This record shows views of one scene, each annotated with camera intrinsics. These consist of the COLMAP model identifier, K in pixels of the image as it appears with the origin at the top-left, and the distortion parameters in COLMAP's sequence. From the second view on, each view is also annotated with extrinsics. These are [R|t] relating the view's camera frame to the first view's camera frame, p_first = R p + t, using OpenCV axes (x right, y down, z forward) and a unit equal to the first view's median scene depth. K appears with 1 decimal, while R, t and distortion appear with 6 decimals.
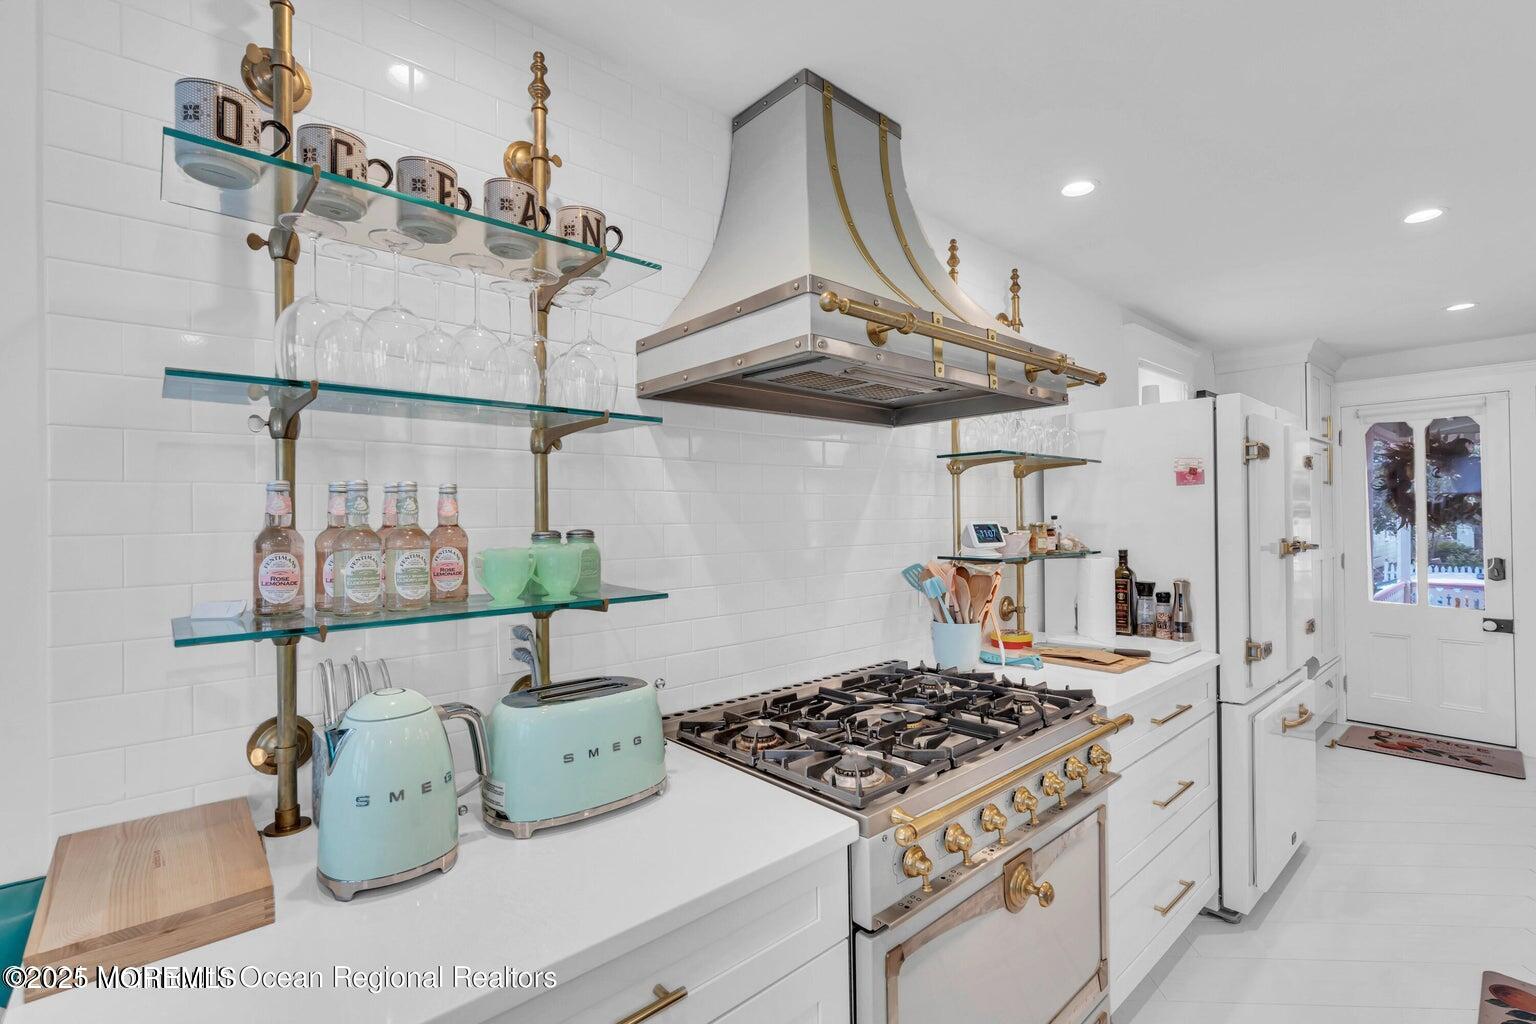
lens RADIAL K [[693.5, 0, 776.9], [0, 693.5, 507.9], [0, 0, 1]] dist [-0.010441, 0.003788]
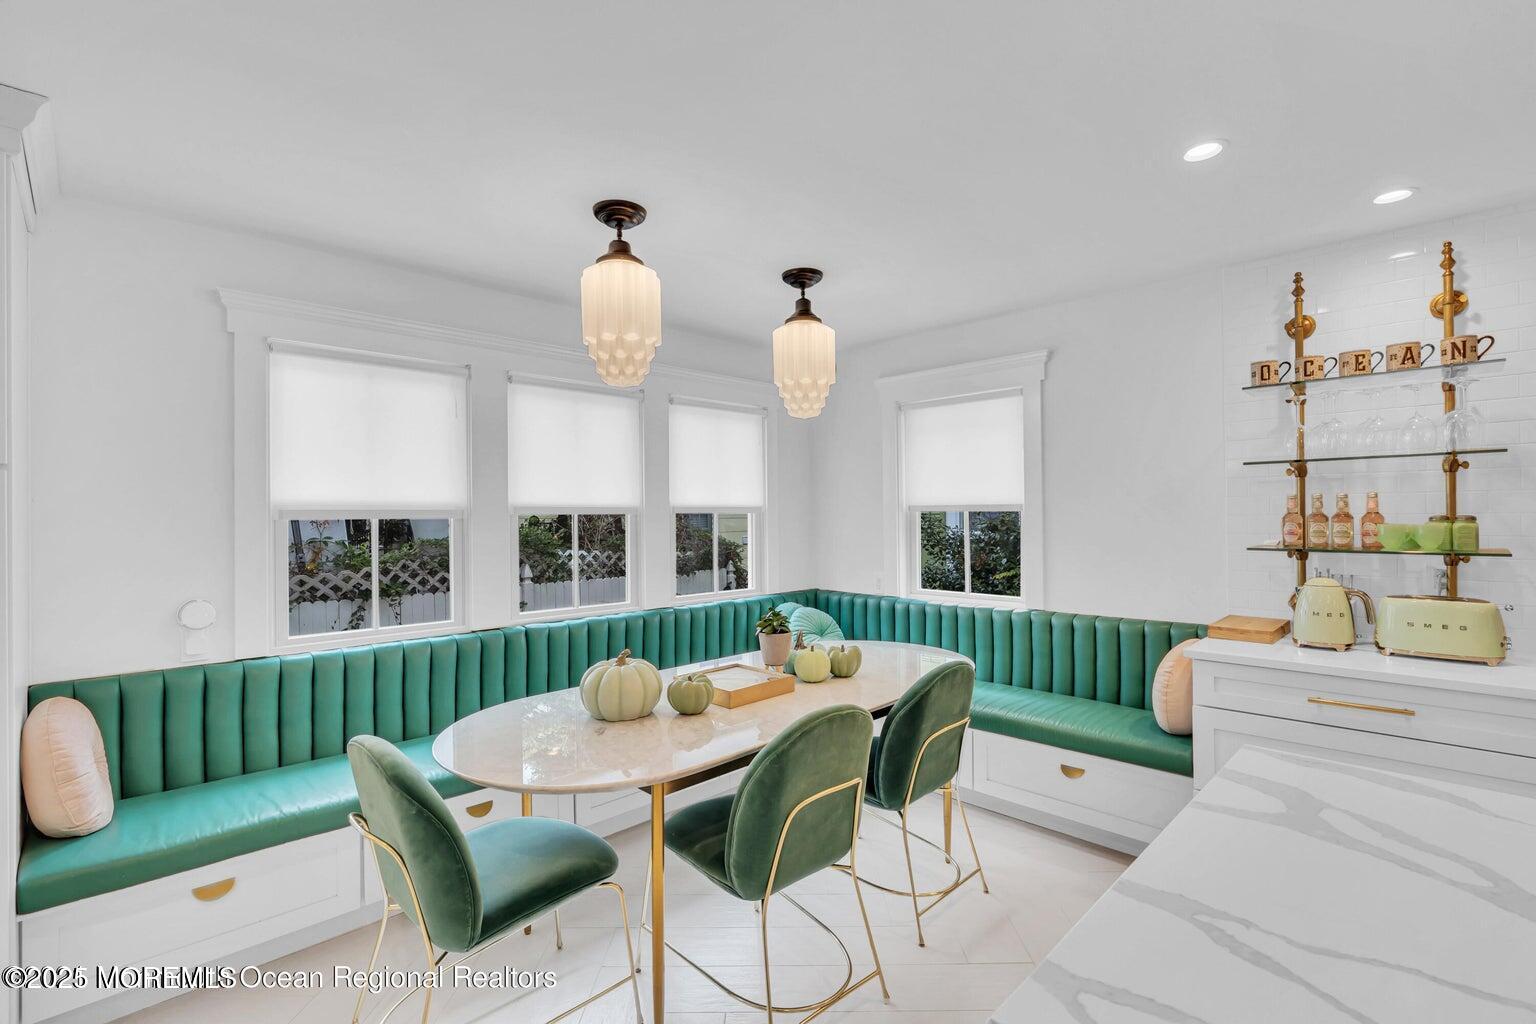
lens RADIAL K [[693.5, 0, 762.3], [0, 693.5, 520.0], [0, 0, 1]] dist [-0.010441, 0.003788]
pose [[0.027869, 0.018191, -0.999446, 1.587284], [0.024384, 0.999525, 0.018872, -0.037926], [0.999314, -0.024896, 0.027412, -0.930531]]
